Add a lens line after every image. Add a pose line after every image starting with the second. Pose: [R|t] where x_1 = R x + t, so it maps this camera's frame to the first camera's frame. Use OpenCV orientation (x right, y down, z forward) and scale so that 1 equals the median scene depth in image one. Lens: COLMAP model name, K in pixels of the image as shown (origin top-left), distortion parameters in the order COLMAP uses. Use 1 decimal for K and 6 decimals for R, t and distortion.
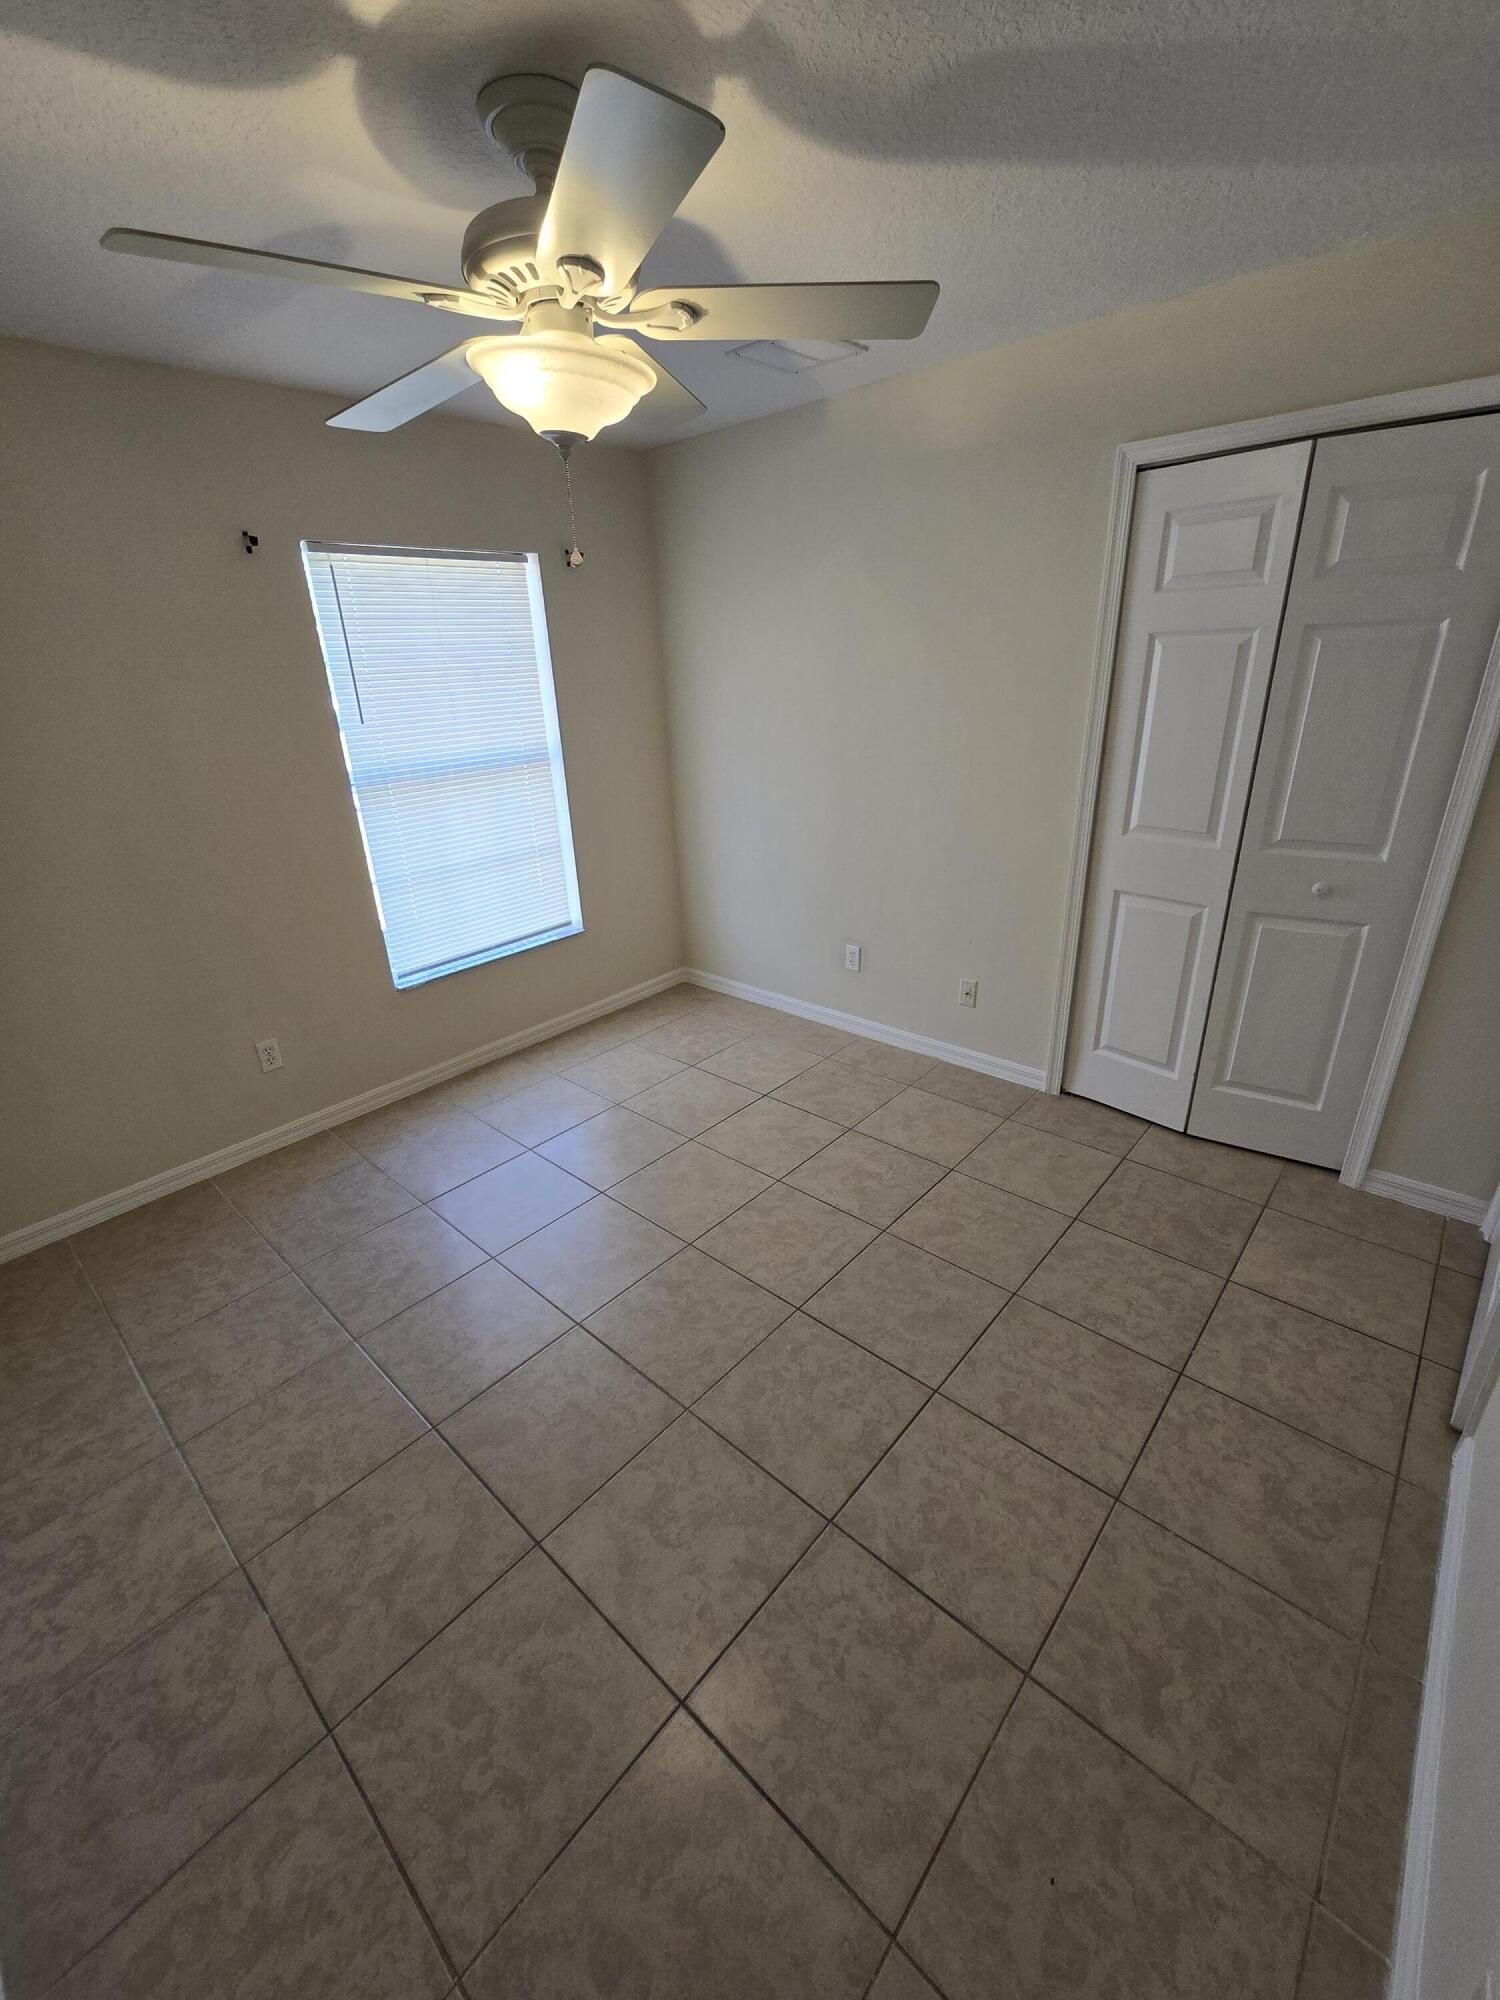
lens RADIAL K [[810.6, 0, 723.0], [0, 810.6, 990.9], [0, 0, 1]] dist [-0.000150, 0.000042]
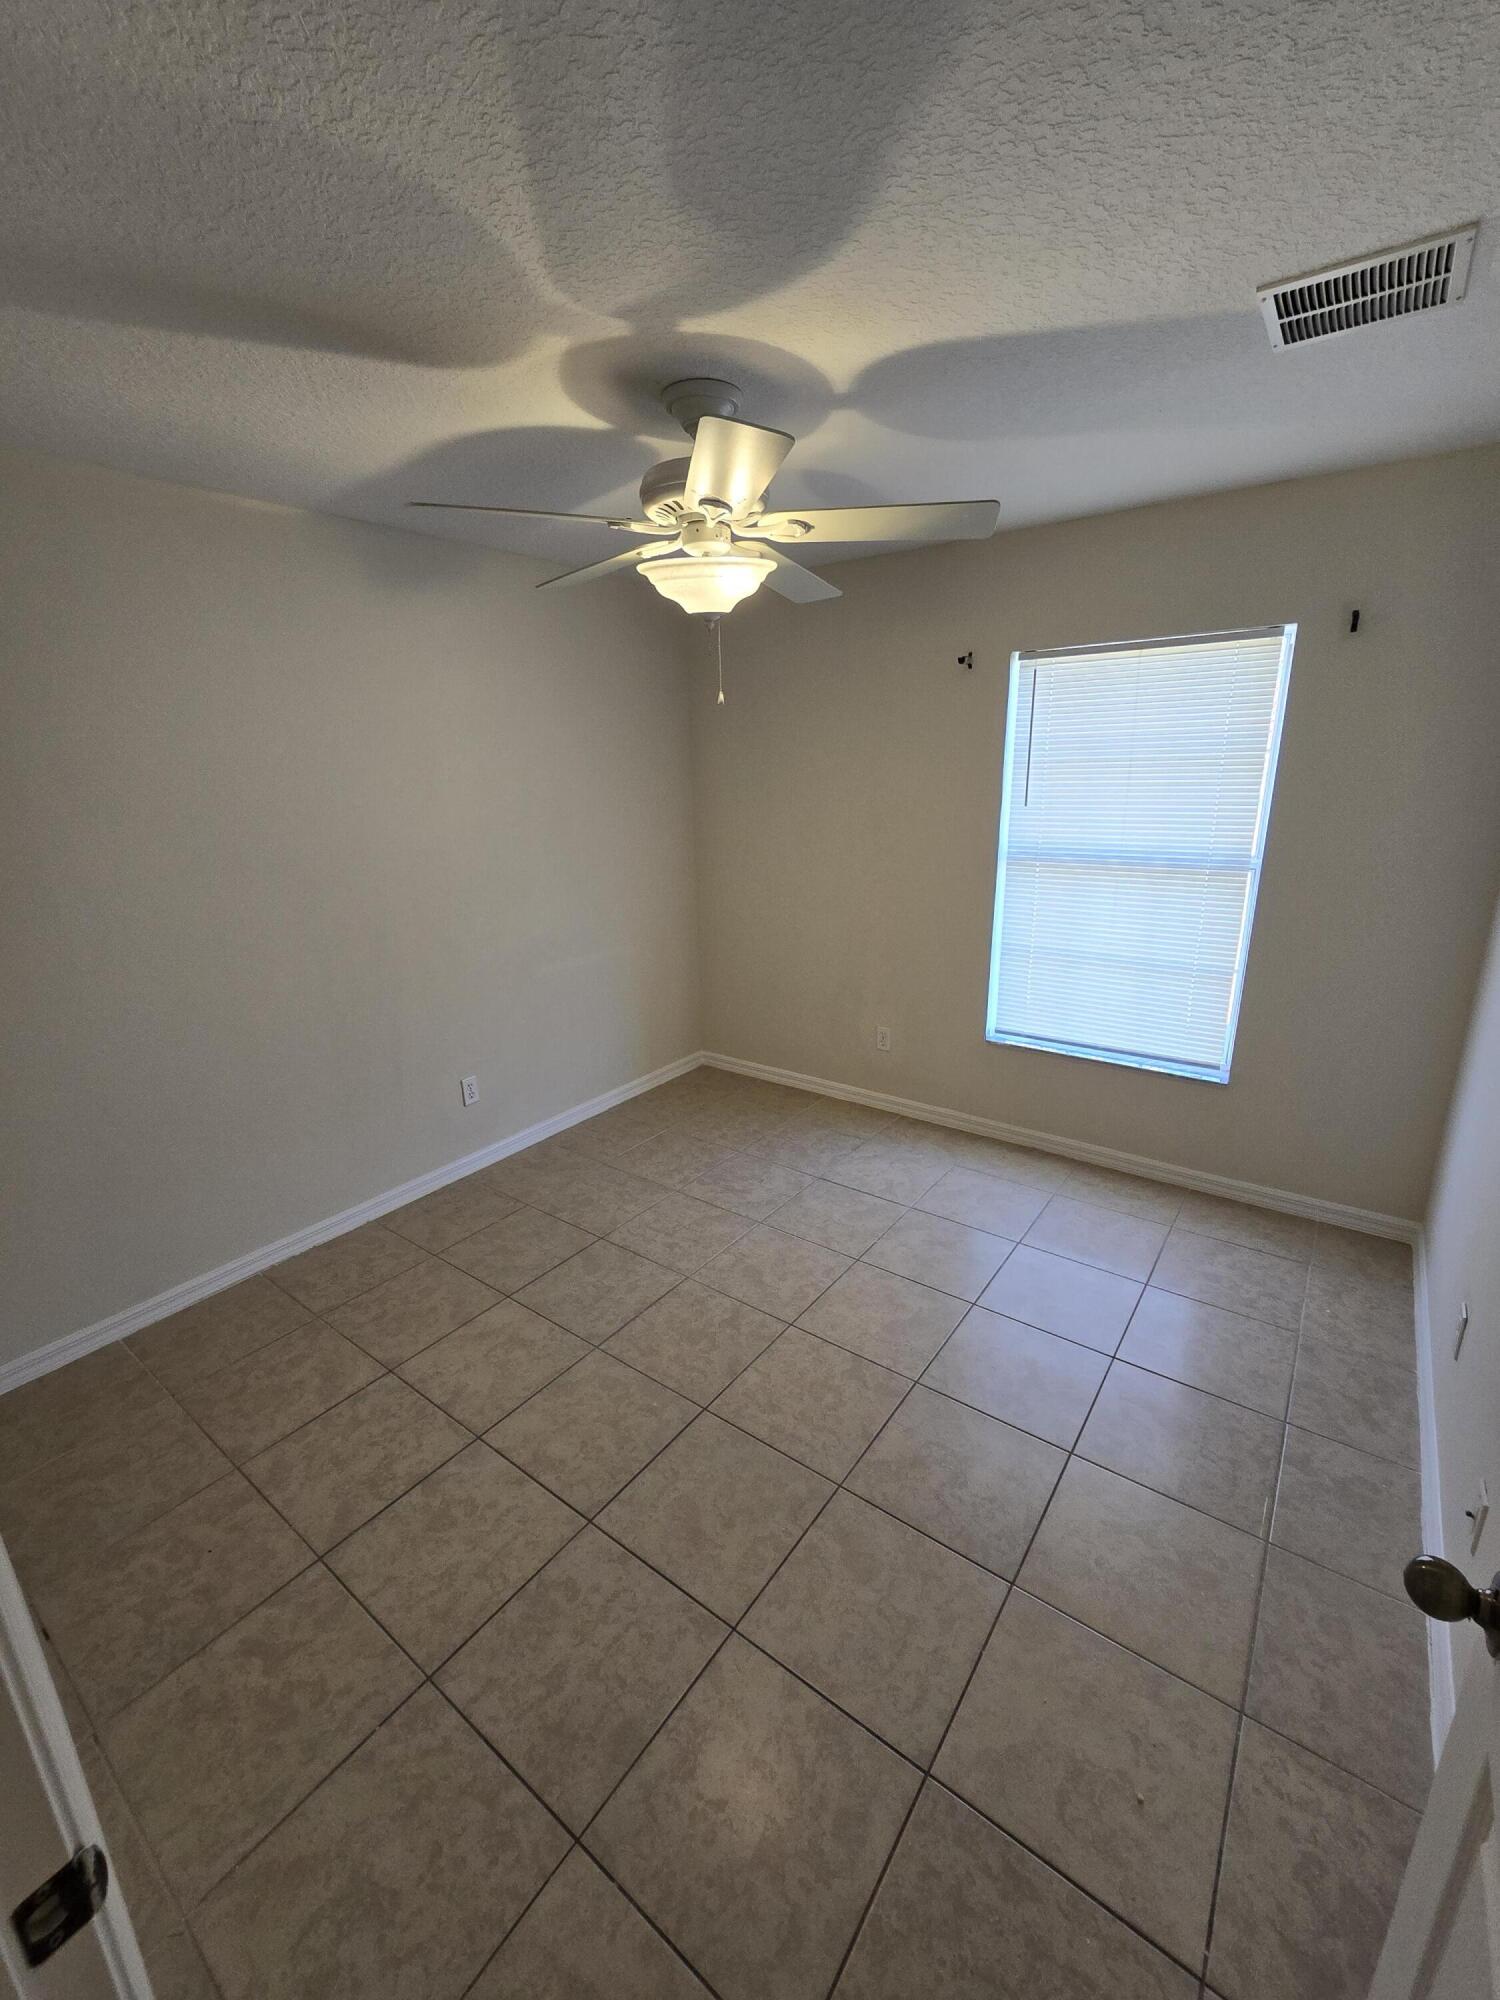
lens RADIAL K [[801.4, 0, 750.6], [0, 801.4, 992.3], [0, 0, 1]] dist [0.002020, 0.000650]
pose [[0.128218, 0.317865, -0.939426, 1.014231], [-0.357366, 0.898418, 0.255214, -0.402183], [0.925121, 0.302997, 0.228788, 0.781654]]
